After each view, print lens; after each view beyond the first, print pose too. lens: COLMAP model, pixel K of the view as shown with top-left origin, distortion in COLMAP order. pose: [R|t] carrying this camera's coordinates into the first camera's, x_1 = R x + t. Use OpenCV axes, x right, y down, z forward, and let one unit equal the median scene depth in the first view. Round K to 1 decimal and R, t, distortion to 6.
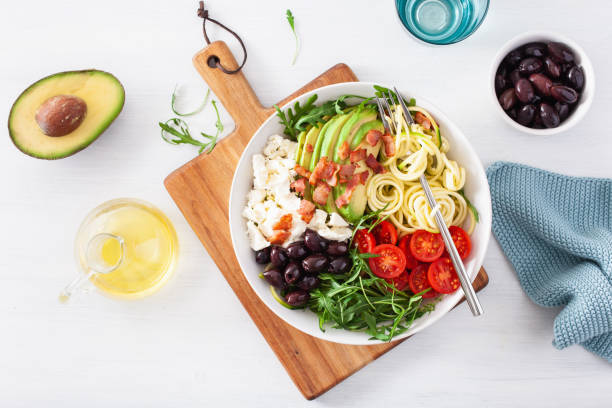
lens RADIAL K [[922.2, 0, 306.0], [0, 922.2, 204.0], [0, 0, 1]] dist [-0.027095, 0.045712]
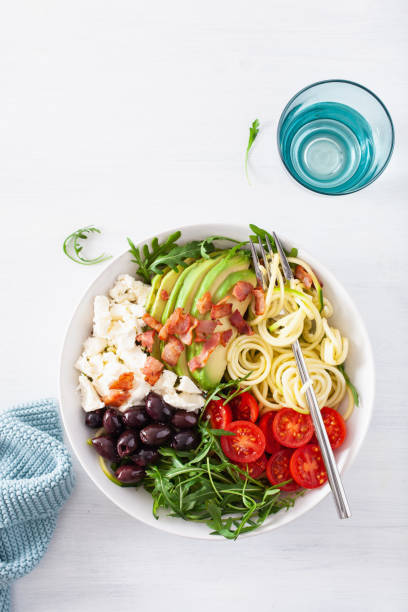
lens RADIAL K [[922.2, 0, 204.0], [0, 922.2, 306.0], [0, 0, 1]] dist [-0.027095, 0.045712]
pose [[0.994172, 0.107551, 0.007409, 0.034213], [-0.107376, 0.993998, -0.020940, -0.037387], [-0.009616, 0.020022, 0.999753, 0.172717]]
